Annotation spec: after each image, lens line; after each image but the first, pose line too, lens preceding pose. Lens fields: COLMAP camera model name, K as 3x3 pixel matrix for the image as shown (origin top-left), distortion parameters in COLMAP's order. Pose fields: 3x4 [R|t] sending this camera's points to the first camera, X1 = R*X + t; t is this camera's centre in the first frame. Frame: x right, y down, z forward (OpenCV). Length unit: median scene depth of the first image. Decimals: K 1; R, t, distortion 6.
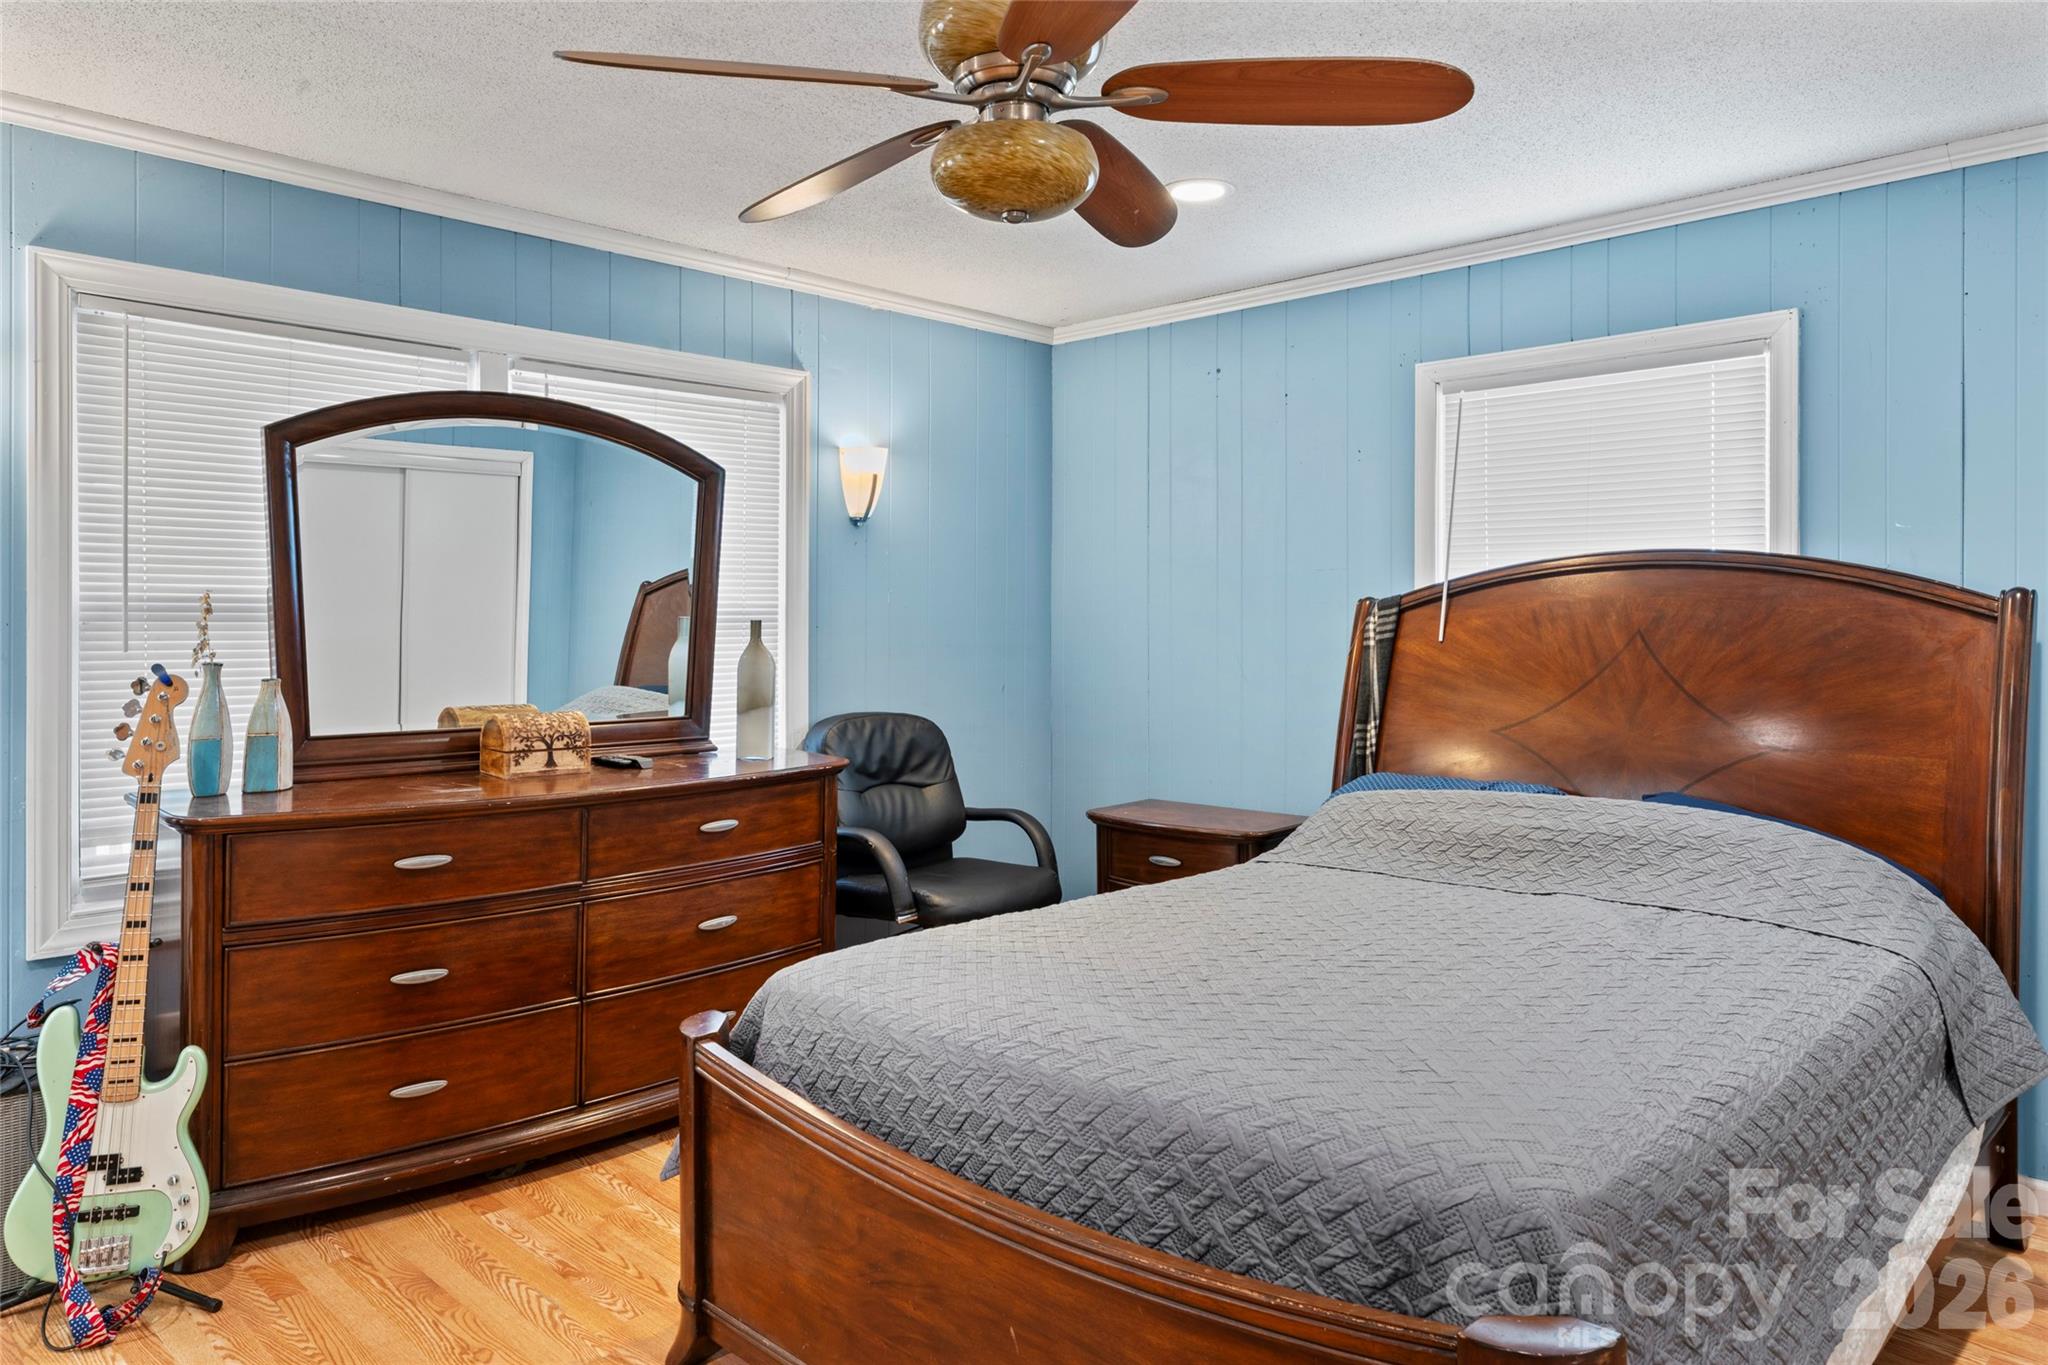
lens RADIAL K [[1349.7, 0, 1020.3], [0, 1349.7, 655.5], [0, 0, 1]] dist [0.001467, 0.000551]
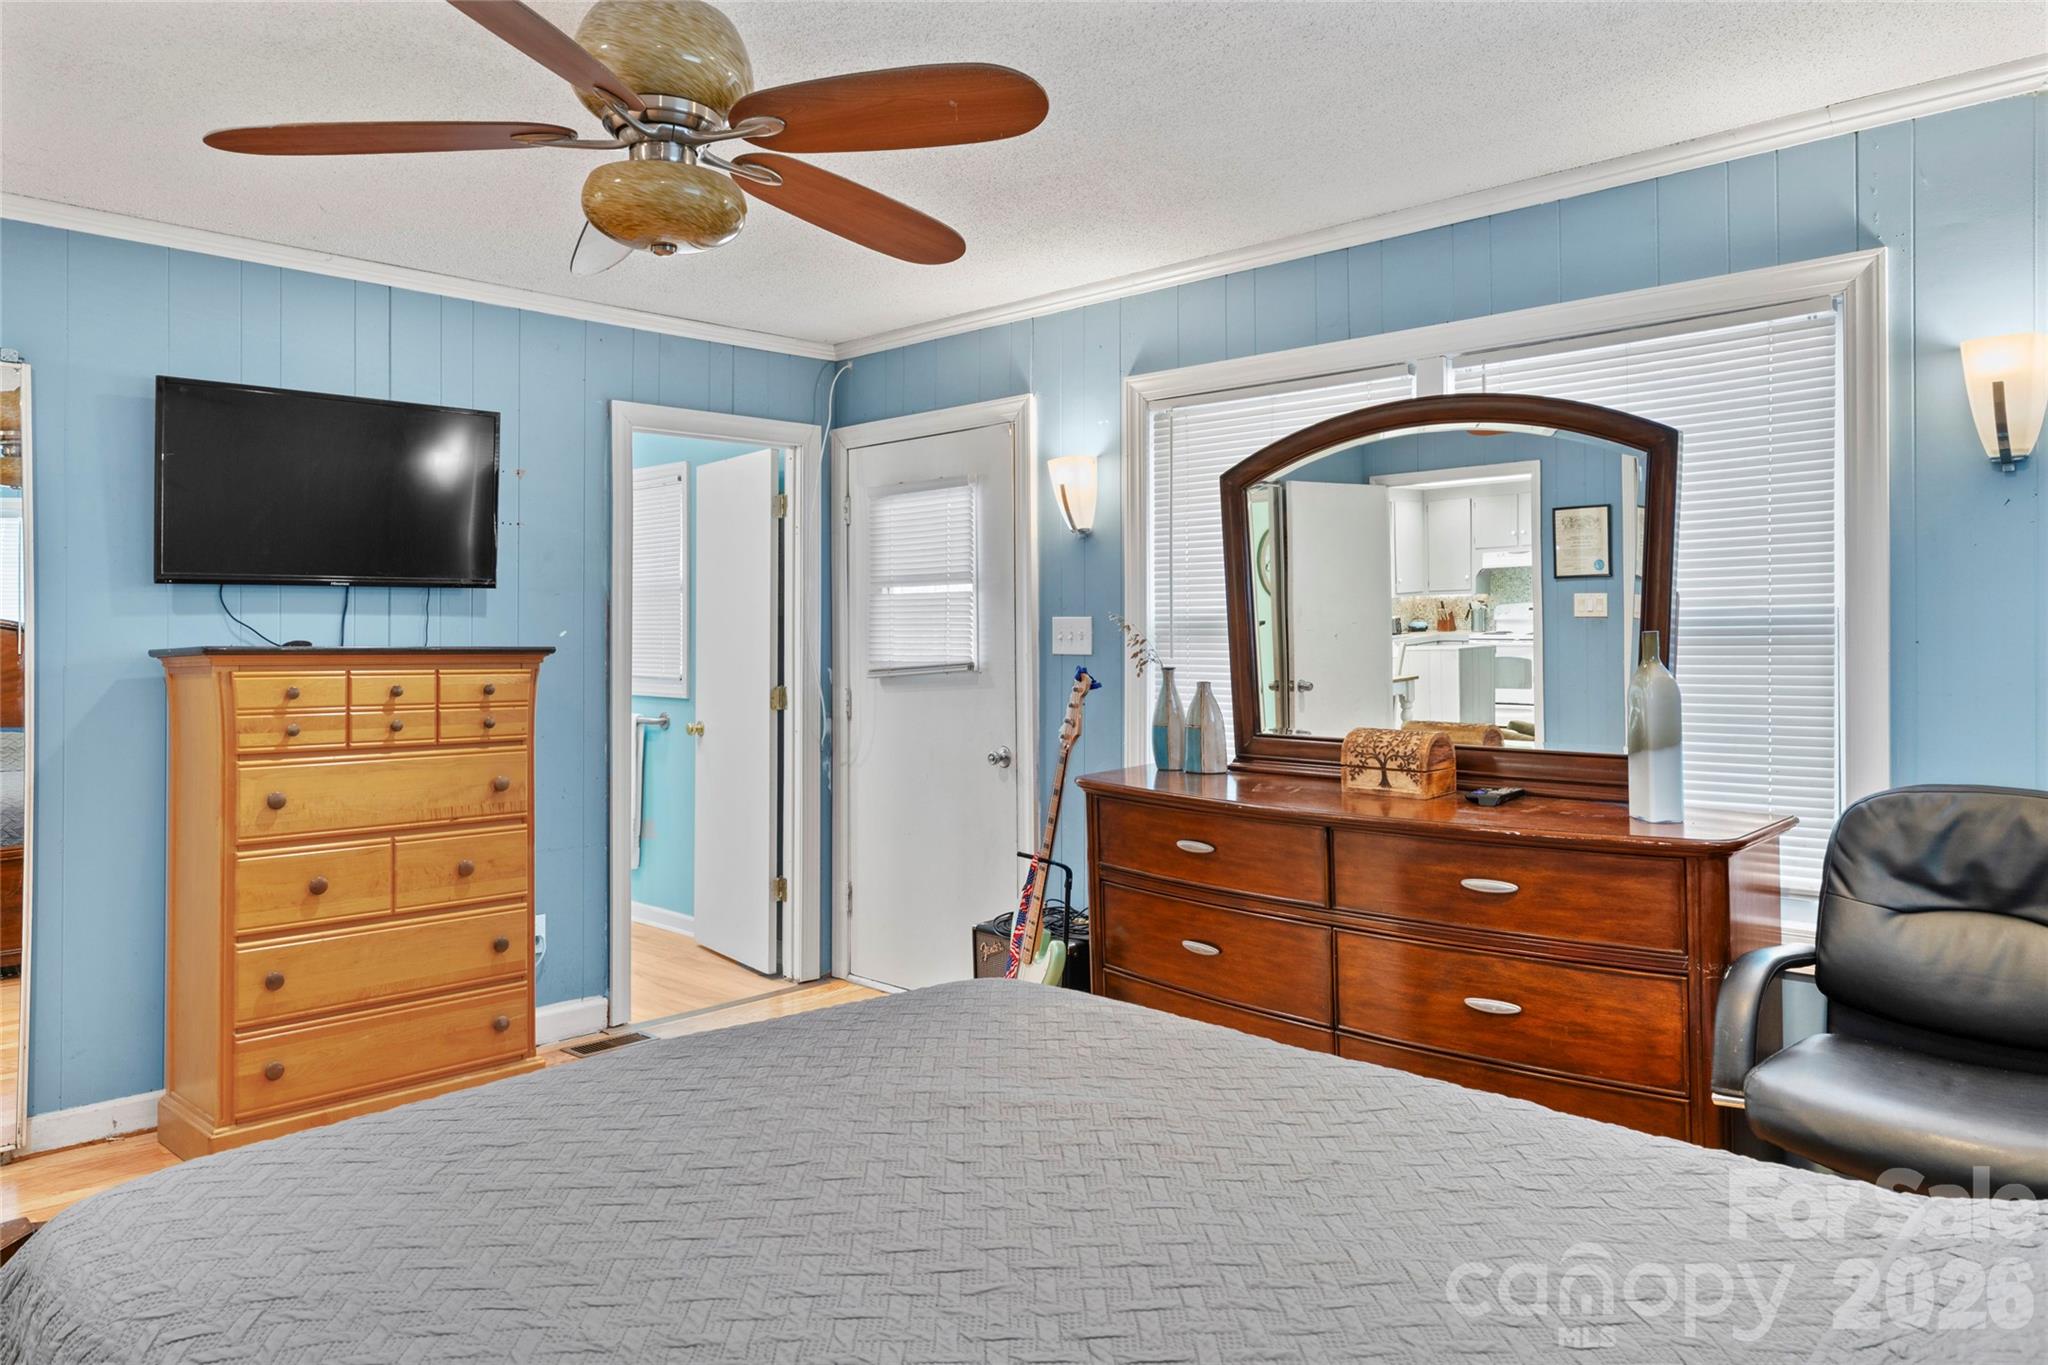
lens RADIAL K [[1376.5, 0, 1038.9], [0, 1376.5, 648.2], [0, 0, 1]] dist [0.001868, 0.000591]
pose [[0.019892, 0.008292, -0.999768, 0.617347], [-0.023082, 0.999703, 0.007833, -0.017525], [0.999536, 0.022920, 0.020078, 0.730574]]
